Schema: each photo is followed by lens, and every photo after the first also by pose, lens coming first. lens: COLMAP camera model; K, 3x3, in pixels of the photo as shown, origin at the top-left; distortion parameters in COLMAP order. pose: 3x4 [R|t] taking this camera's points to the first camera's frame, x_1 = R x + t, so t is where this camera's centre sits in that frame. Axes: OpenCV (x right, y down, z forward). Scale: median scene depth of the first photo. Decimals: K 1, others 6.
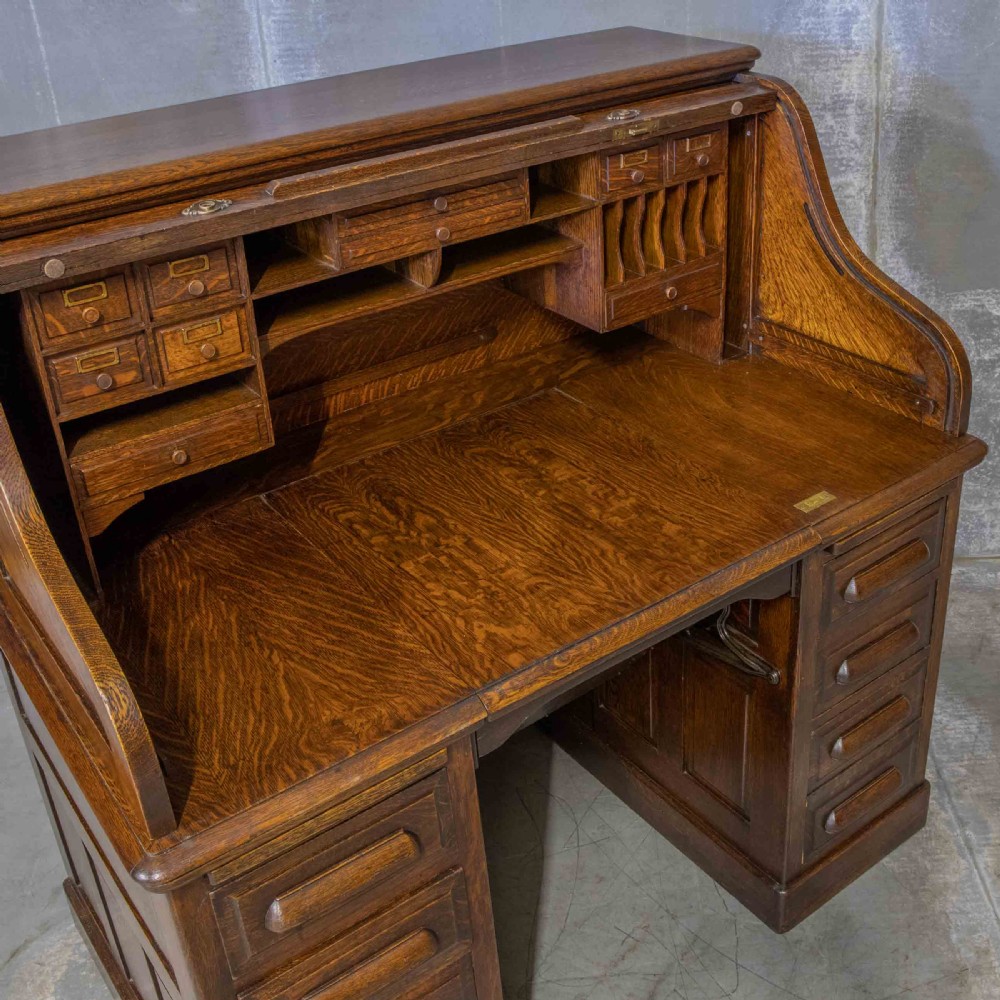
lens RADIAL K [[1229.4, 0, 602.5], [0, 1229.4, 407.5], [0, 0, 1]] dist [-0.110800, 0.086951]
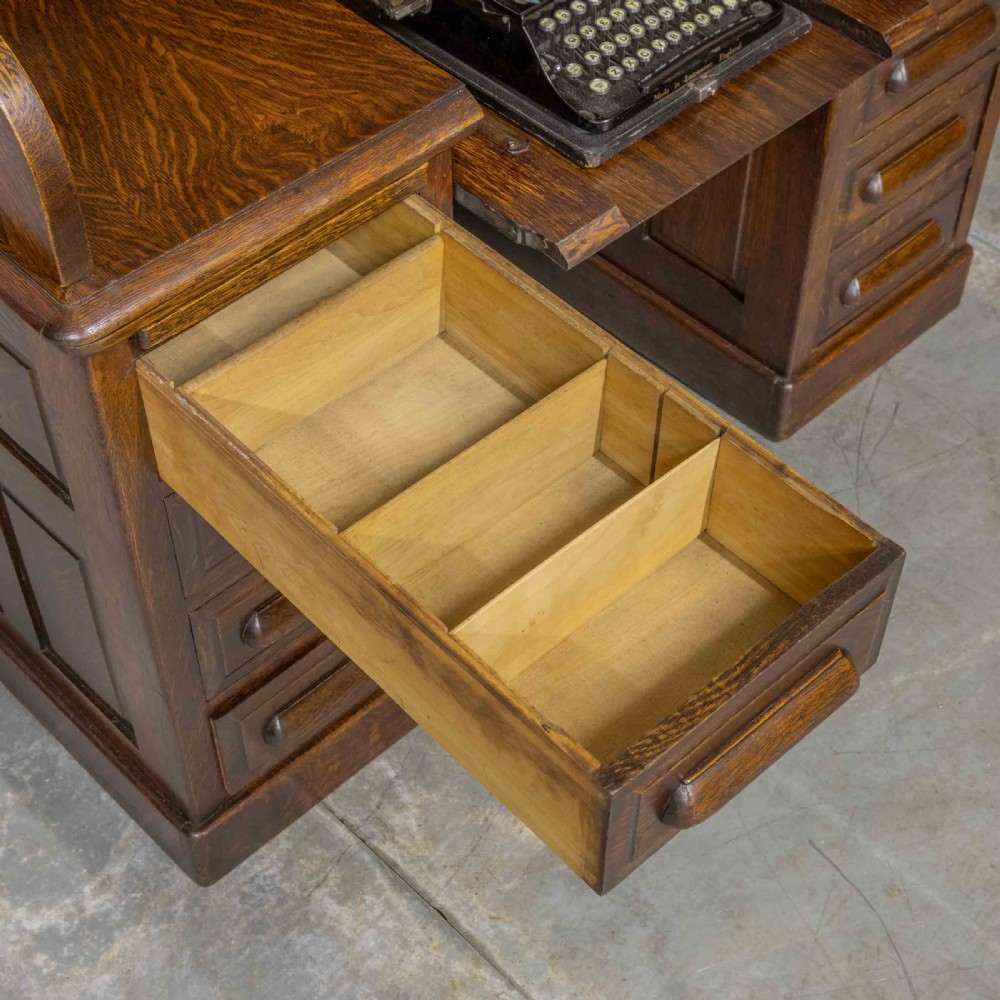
lens RADIAL K [[1799.4, 0, 475.4], [0, 1799.4, 444.1], [0, 0, 1]] dist [0.169994, -0.175135]
pose [[0.995944, -0.039417, 0.080881, -0.160751], [0.008984, 0.938006, 0.346502, 0.053990], [-0.089525, -0.344370, 0.934556, -0.050798]]
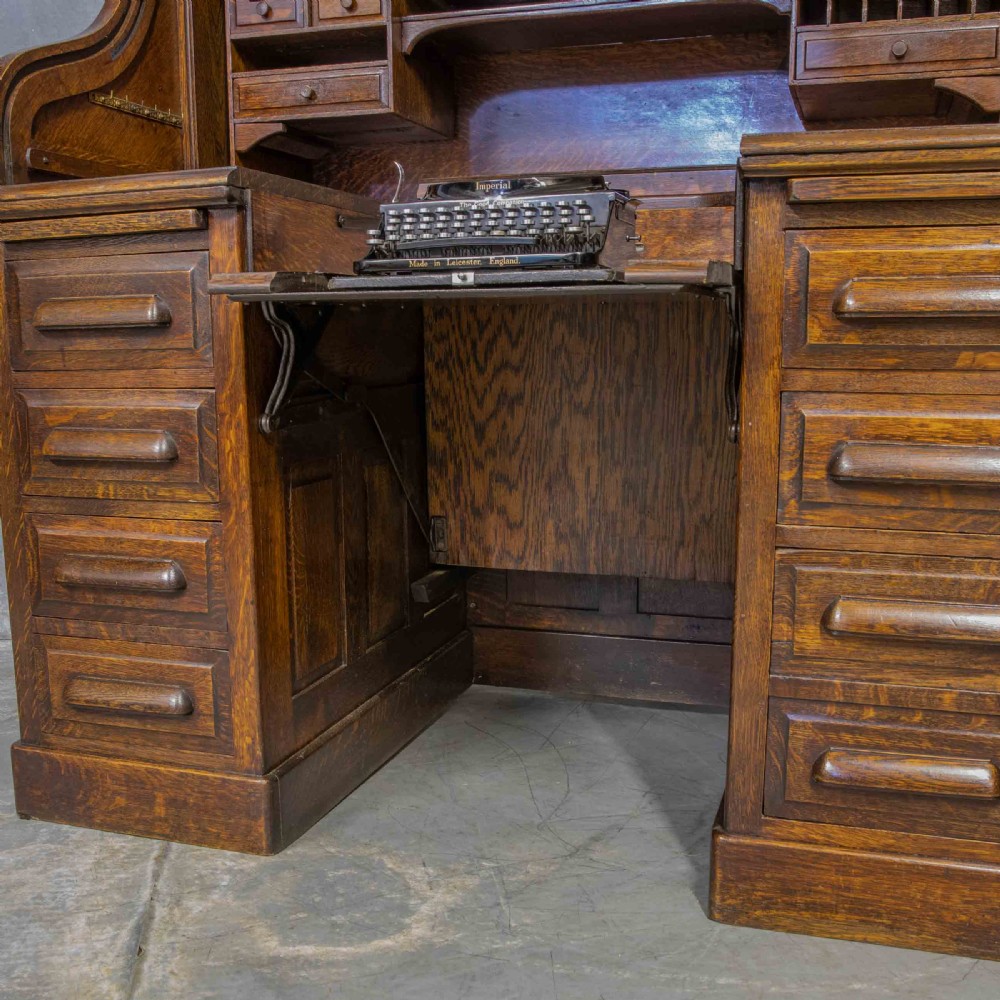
lens RADIAL K [[1178.1, 0, 477.7], [0, 1178.1, 559.1], [0, 0, 1]] dist [-0.109647, 0.077165]
pose [[0.541258, 0.182670, -0.820775, 0.692853], [-0.381670, 0.923142, -0.046239, 0.417389], [0.749245, 0.338292, 0.569377, 0.605483]]
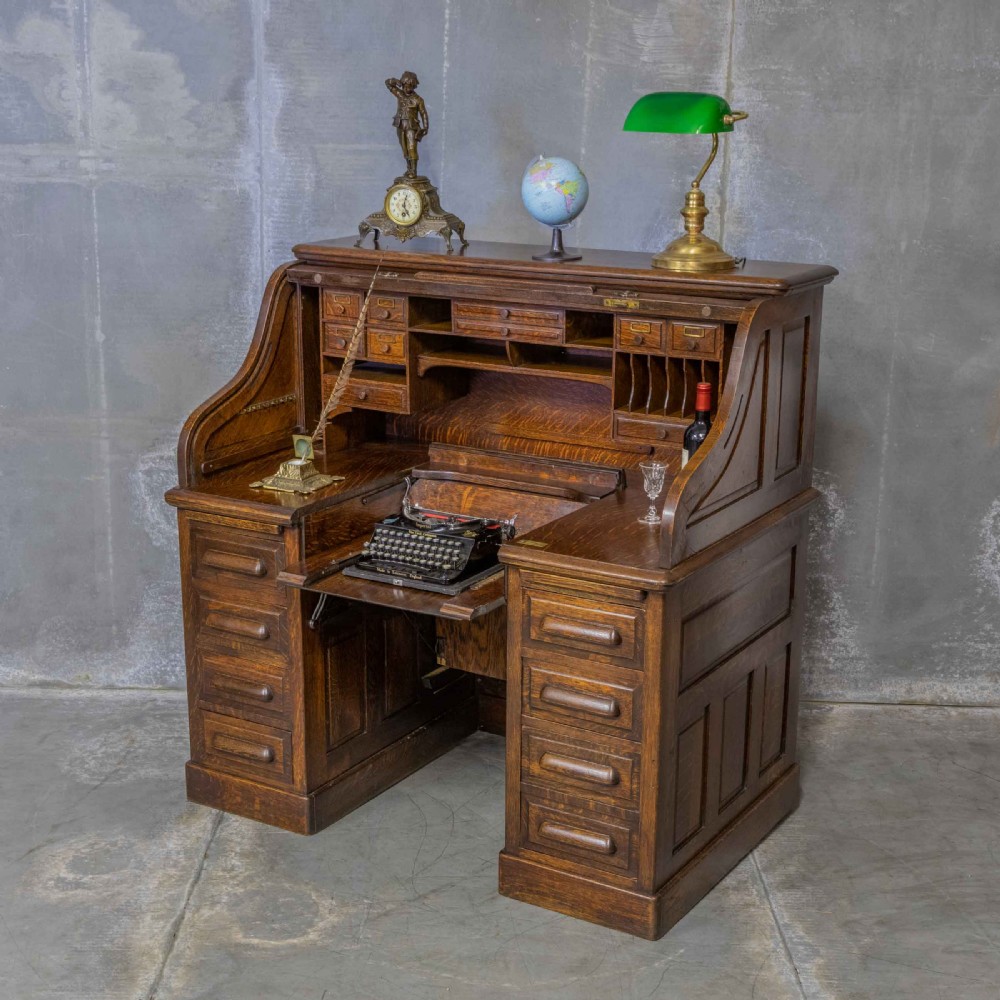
lens RADIAL K [[1646.1, 0, 486.6], [0, 1646.1, 507.8], [0, 0, 1]] dist [0.003087, 0.152222]
pose [[0.335241, 0.275133, -0.901064, 2.063010], [-0.428624, 0.896238, 0.114190, -0.177736], [0.838985, 0.347937, 0.418384, 0.103650]]
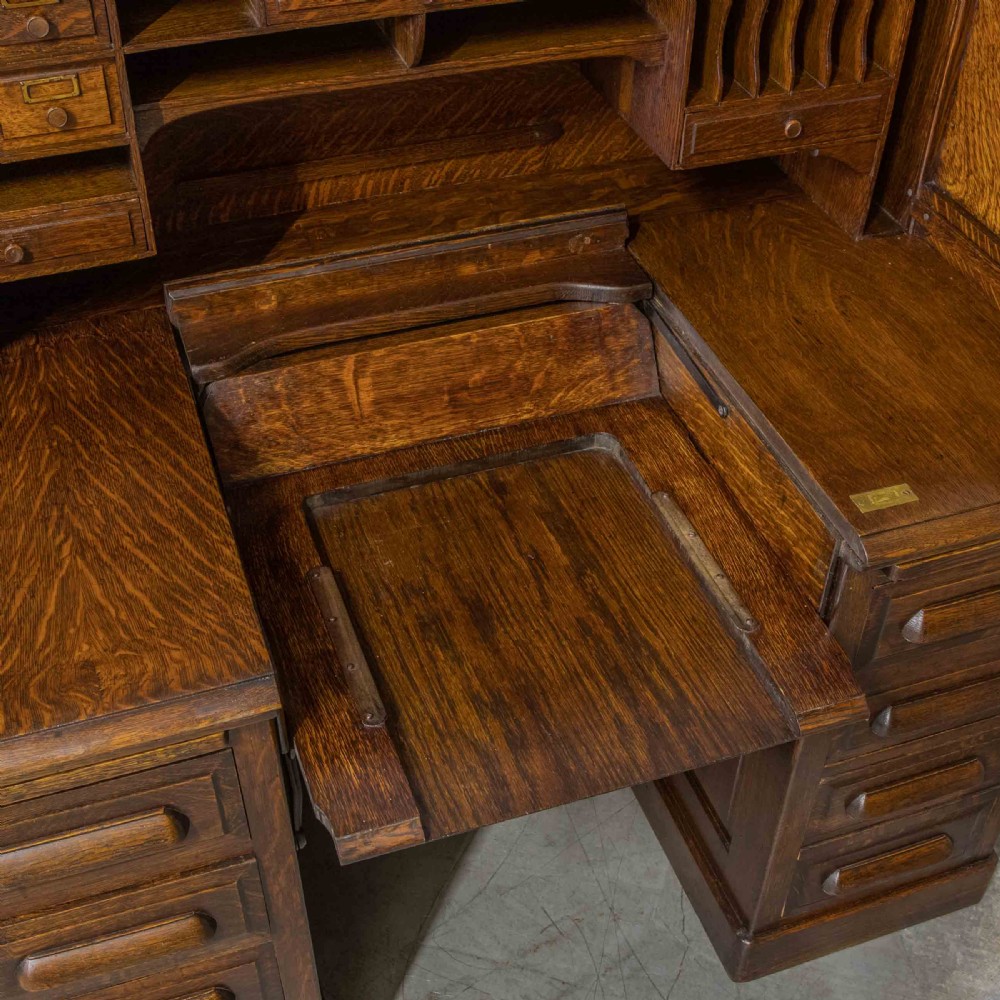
lens RADIAL K [[1383.0, 0, 491.0], [0, 1383.0, 543.3], [0, 0, 1]] dist [-0.118997, 0.102874]
pose [[0.940371, 0.256484, -0.223425, 0.153698], [-0.182339, 0.934592, 0.305434, -0.096406], [0.287150, -0.246483, 0.925630, 0.245862]]
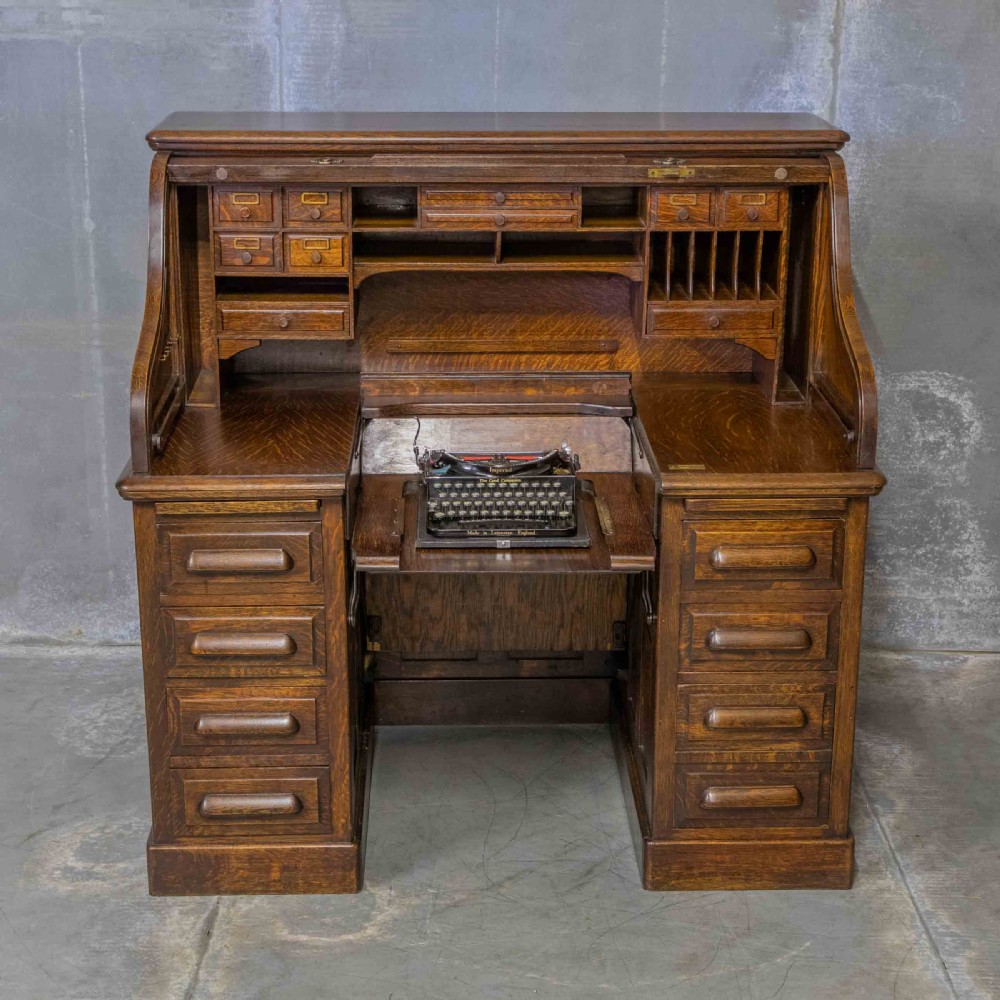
lens RADIAL K [[1997.0, 0, 503.6], [0, 1997.0, 512.3], [0, 0, 1]] dist [-0.021784, -0.006782]
pose [[0.796908, 0.215641, -0.564302, 1.251573], [-0.293251, 0.954765, -0.049277, 0.291633], [0.528149, 0.204751, 0.824096, -0.810999]]
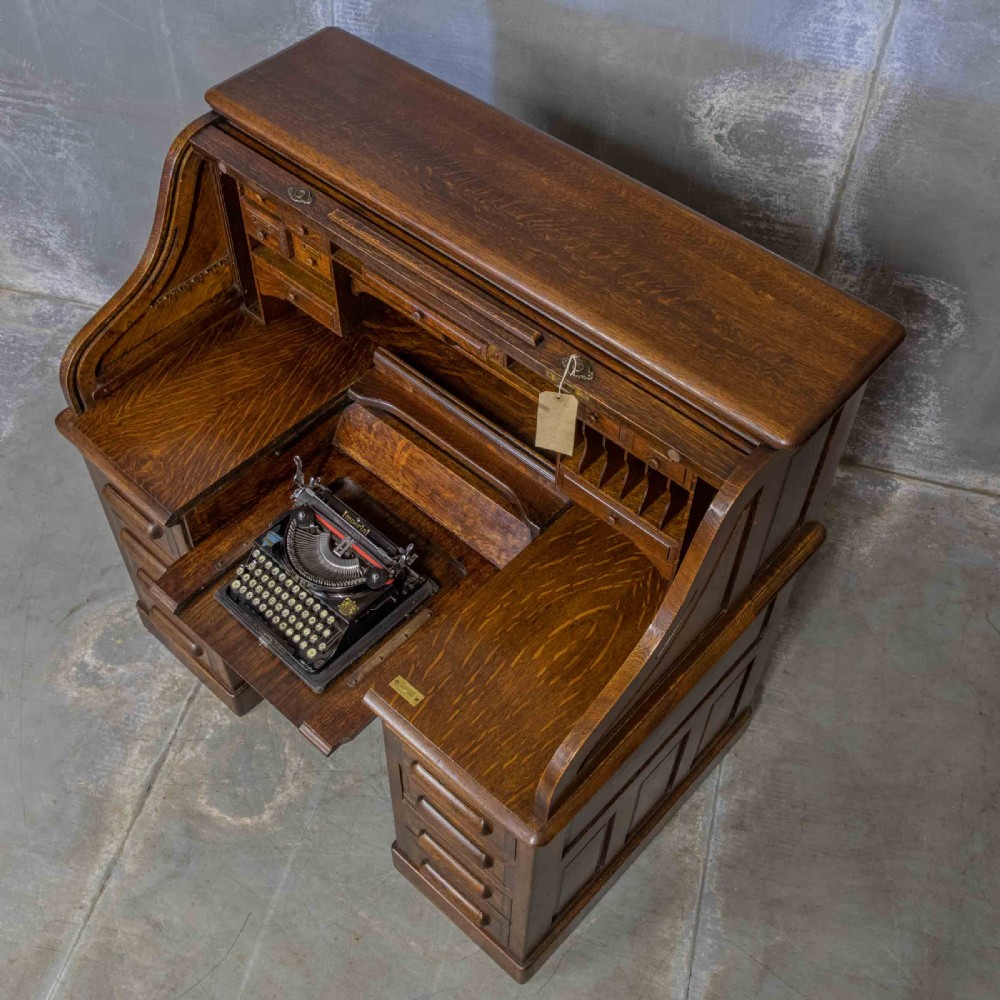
lens RADIAL K [[1186.9, 0, 478.1], [0, 1186.9, 441.3], [0, 0, 1]] dist [-0.093106, 0.029229]
pose [[0.147777, 0.768184, -0.622941, 0.762103], [-0.444753, 0.614194, 0.651890, -0.915494], [0.883378, 0.180721, 0.432416, 0.543324]]
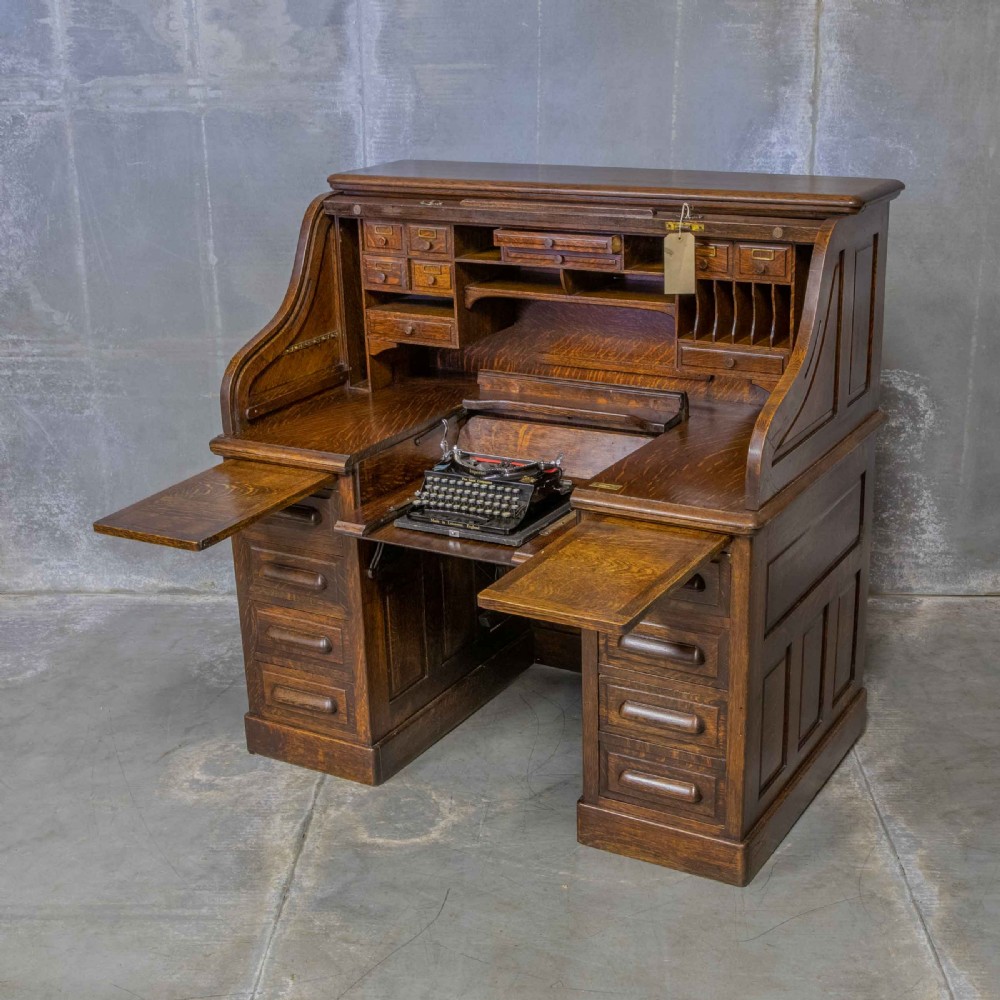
lens RADIAL K [[1497.1, 0, 524.9], [0, 1497.1, 523.8], [0, 0, 1]] dist [-0.076250, -0.057839]
pose [[0.374598, 0.331515, -0.865895, 1.742478], [-0.398068, 0.900948, 0.172725, -0.154105], [0.837388, 0.279983, 0.469459, 0.130222]]
